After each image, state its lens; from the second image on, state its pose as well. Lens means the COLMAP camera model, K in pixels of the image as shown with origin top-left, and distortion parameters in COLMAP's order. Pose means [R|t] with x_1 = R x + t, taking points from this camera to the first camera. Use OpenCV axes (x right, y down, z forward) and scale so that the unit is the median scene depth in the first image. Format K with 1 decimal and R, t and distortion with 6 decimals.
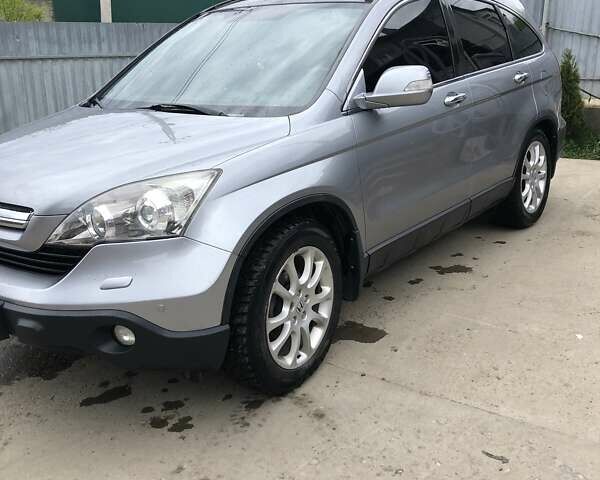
lens RADIAL K [[641.3, 0, 294.6], [0, 641.3, 239.2], [0, 0, 1]] dist [0.026471, 0.000000]
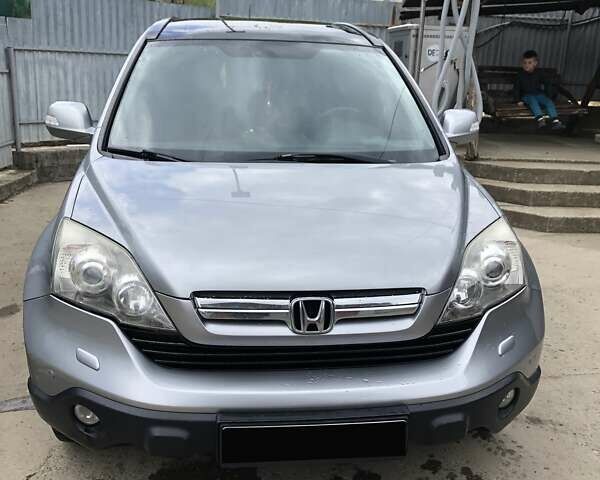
lens RADIAL K [[641.3, 0, 300.6], [0, 641.3, 242.6], [0, 0, 1]] dist [0.026471, 0.000000]
pose [[0.702259, -0.149338, 0.696082, -0.857463], [0.163443, 0.985455, 0.046526, -0.133507], [-0.692906, 0.081097, 0.716453, 0.385564]]
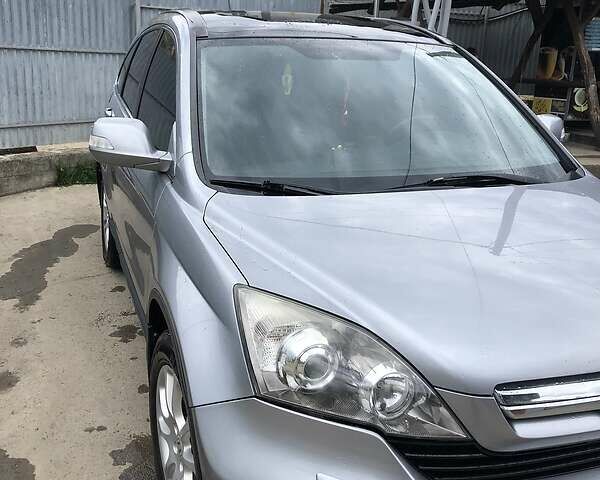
lens RADIAL K [[641.3, 0, 297.9], [0, 641.3, 241.0], [0, 0, 1]] dist [0.026471, 0.000000]
pose [[0.526973, -0.195967, 0.826980, -0.943858], [0.211238, 0.972719, 0.095896, -0.252644], [-0.823212, 0.124155, 0.553993, 0.767239]]
